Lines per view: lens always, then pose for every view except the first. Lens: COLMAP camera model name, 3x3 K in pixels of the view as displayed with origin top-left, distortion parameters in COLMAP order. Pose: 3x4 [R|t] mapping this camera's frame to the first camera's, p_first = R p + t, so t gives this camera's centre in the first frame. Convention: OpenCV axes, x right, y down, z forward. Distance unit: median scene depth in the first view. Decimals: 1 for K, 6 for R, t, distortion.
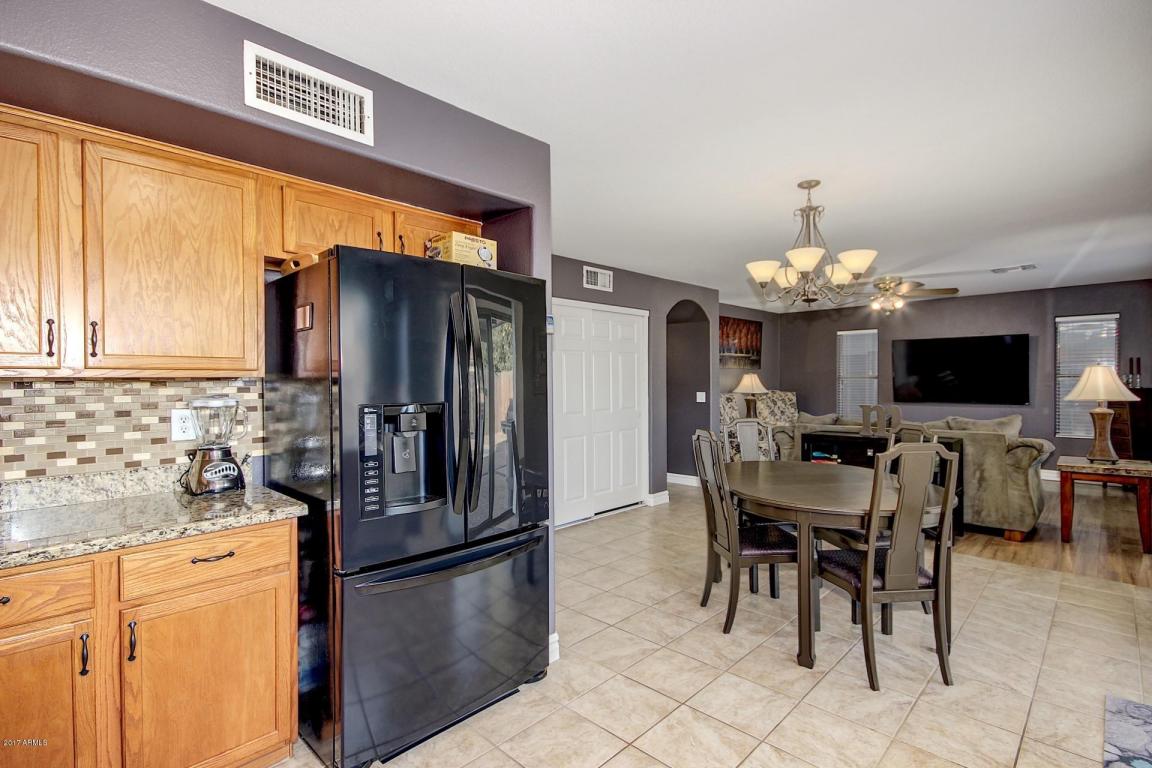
lens RADIAL K [[552.7, 0, 576.0], [0, 552.7, 384.0], [0, 0, 1]] dist [-0.004309, -0.001513]
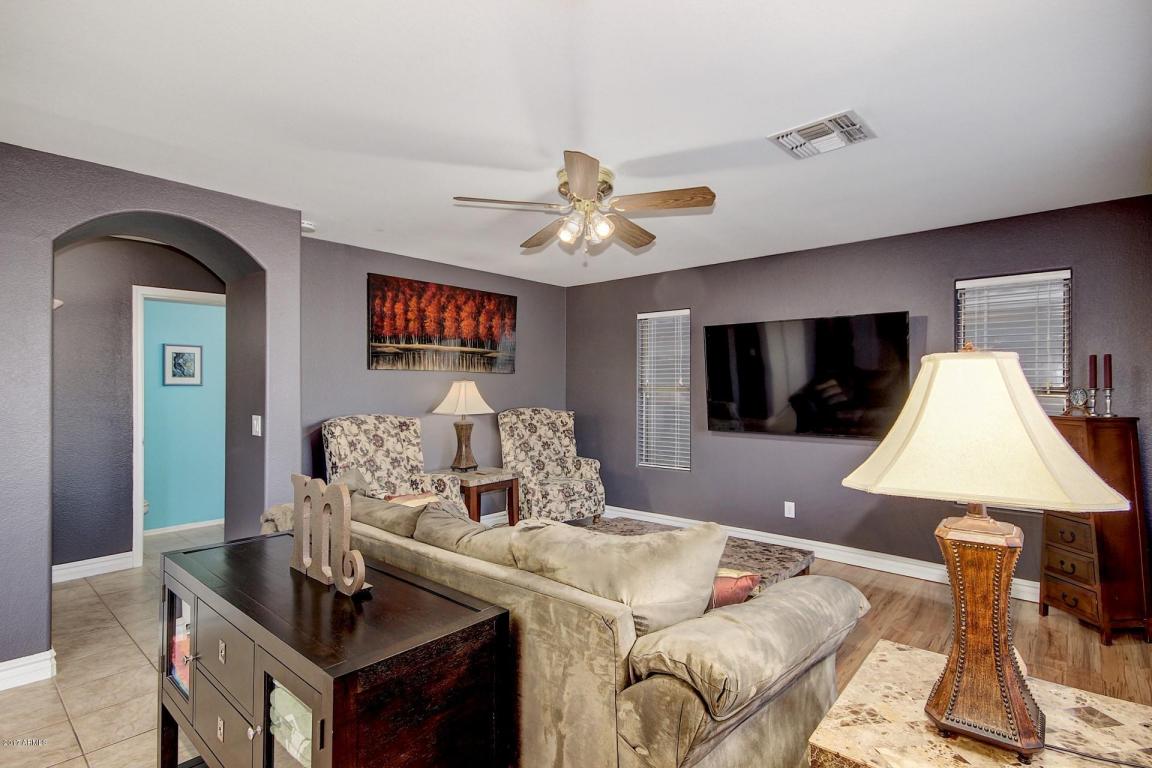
lens RADIAL K [[564.0, 0, 582.4], [0, 564.0, 383.2], [0, 0, 1]] dist [0.009488, 0.000093]
pose [[0.998399, 0.010895, 0.055503, 0.649034], [-0.009991, 0.999813, -0.016543, -0.011447], [-0.055673, 0.015962, 0.998321, 0.638995]]
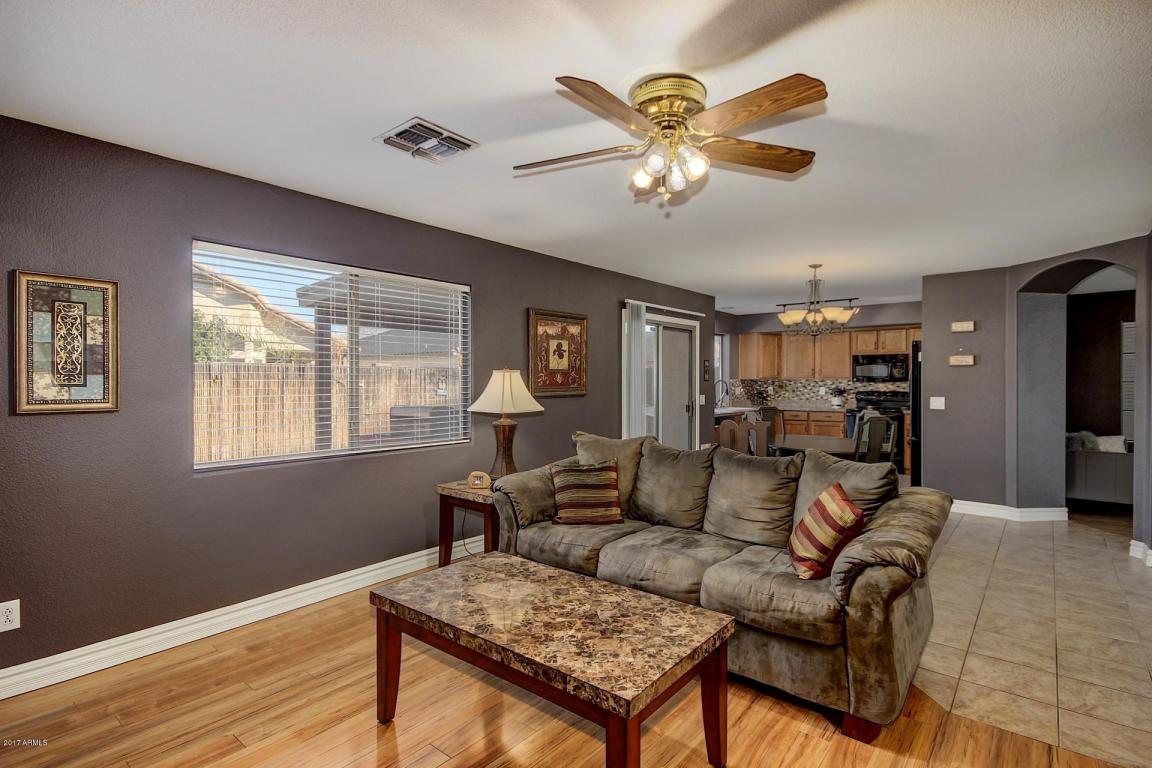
lens RADIAL K [[564.0, 0, 582.4], [0, 564.0, 383.2], [0, 0, 1]] dist [0.009488, 0.000093]
pose [[-0.995898, 0.008675, -0.090068, 0.785924], [0.007355, 0.999861, 0.014986, -0.020625], [0.090185, 0.014262, -0.995823, 1.627824]]
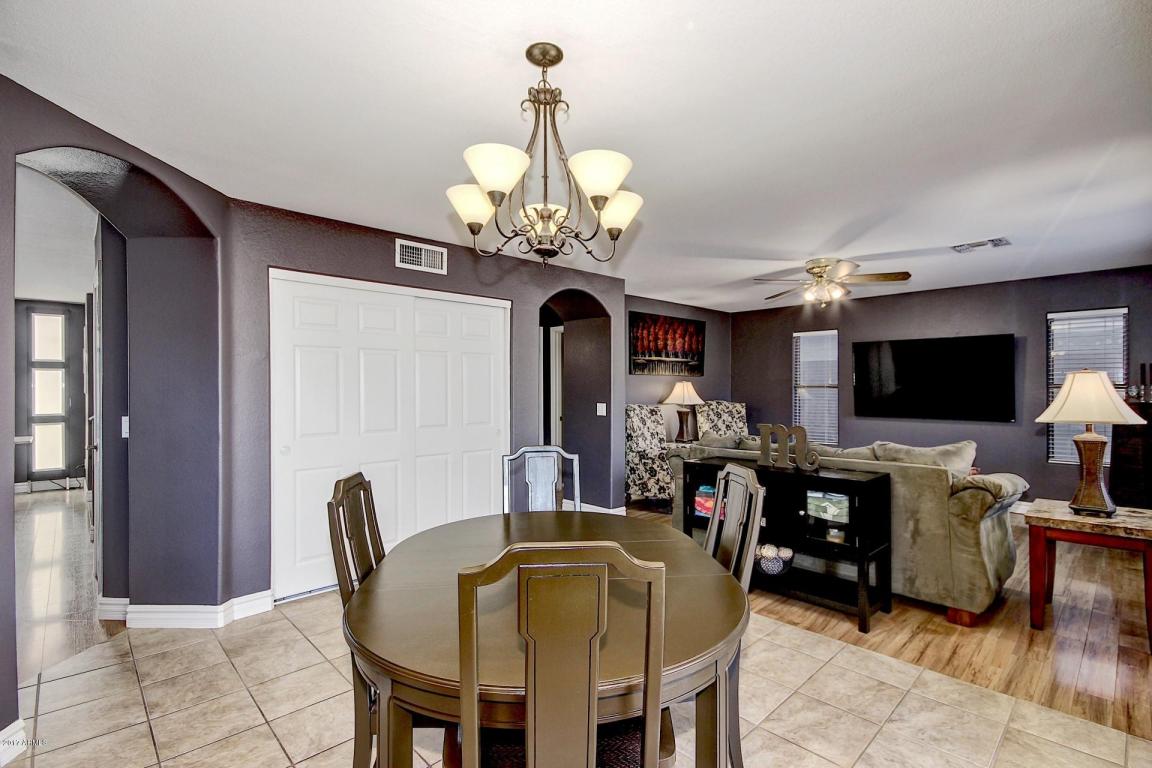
lens RADIAL K [[536.1, 0, 576.0], [0, 536.1, 384.0], [0, 0, 1]] dist [-0.011346, -0.000437]
pose [[0.999100, 0.006404, -0.041936, 0.294637], [-0.006971, 0.999886, -0.013372, -0.003798], [0.041846, 0.013653, 0.999031, 0.268929]]
